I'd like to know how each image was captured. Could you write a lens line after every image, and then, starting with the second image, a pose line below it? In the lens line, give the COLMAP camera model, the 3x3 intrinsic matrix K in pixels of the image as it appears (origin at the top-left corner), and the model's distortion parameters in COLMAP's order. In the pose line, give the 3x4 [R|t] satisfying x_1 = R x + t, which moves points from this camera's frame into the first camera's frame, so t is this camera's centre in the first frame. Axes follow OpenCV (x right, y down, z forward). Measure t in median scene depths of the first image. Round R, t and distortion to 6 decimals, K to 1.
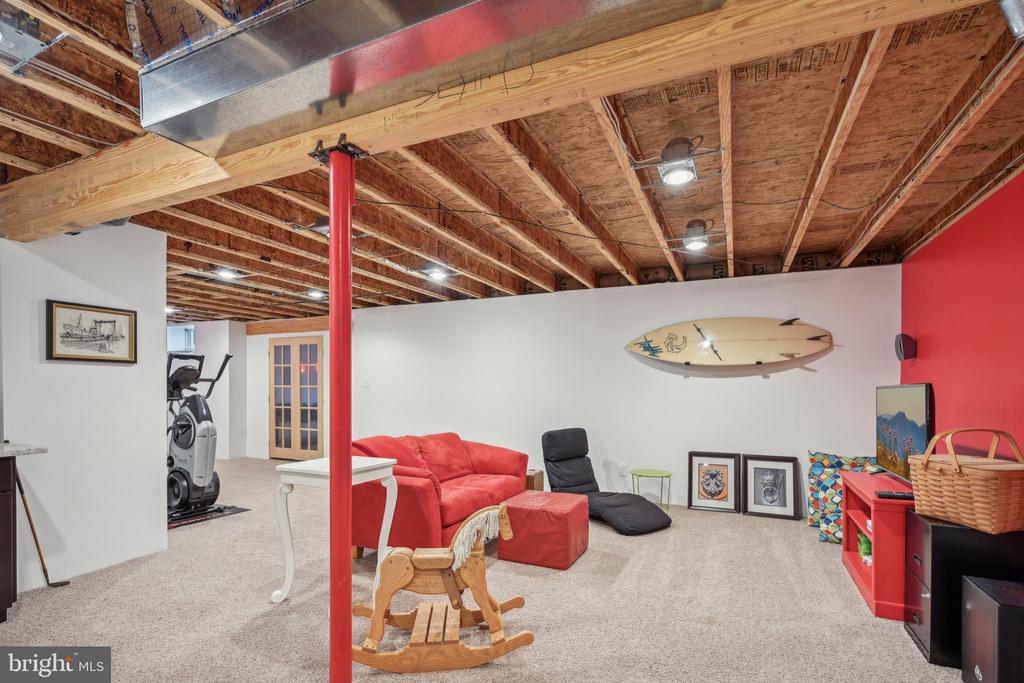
lens RADIAL K [[479.4, 0, 513.0], [0, 479.4, 388.1], [0, 0, 1]] dist [-0.000389, -0.000059]
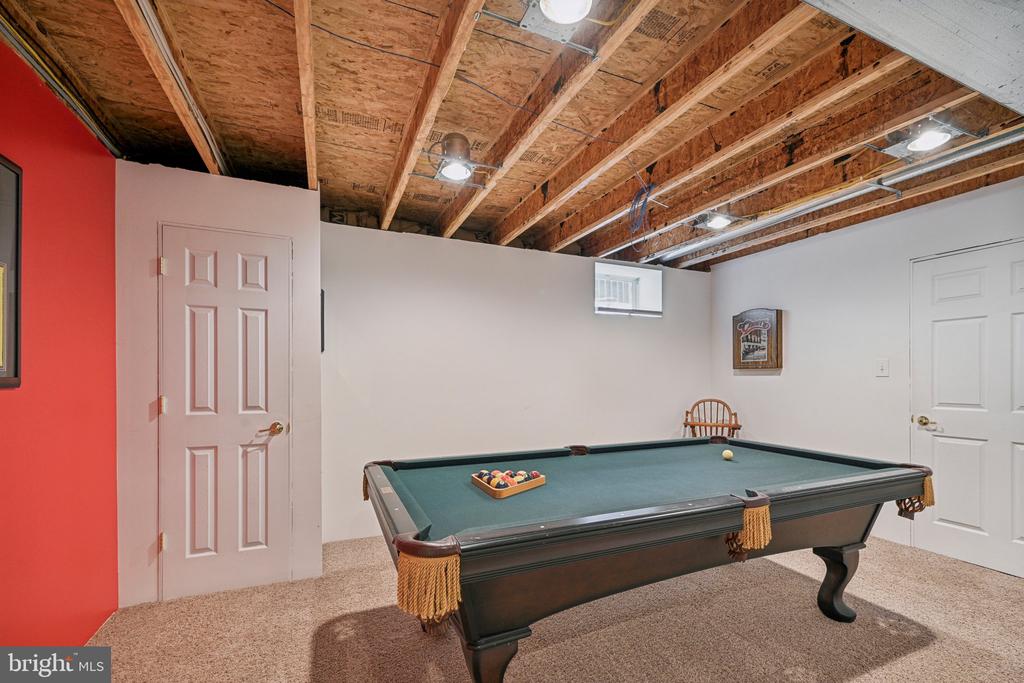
lens RADIAL K [[448.6, 0, 514.2], [0, 448.6, 379.2], [0, 0, 1]] dist [-0.000127, 0.000012]
pose [[0.669305, -0.000288, 0.742988, 0.183649], [0.000925, 0.999999, -0.000445, -0.004878], [-0.742987, 0.000985, 0.669305, 0.387821]]
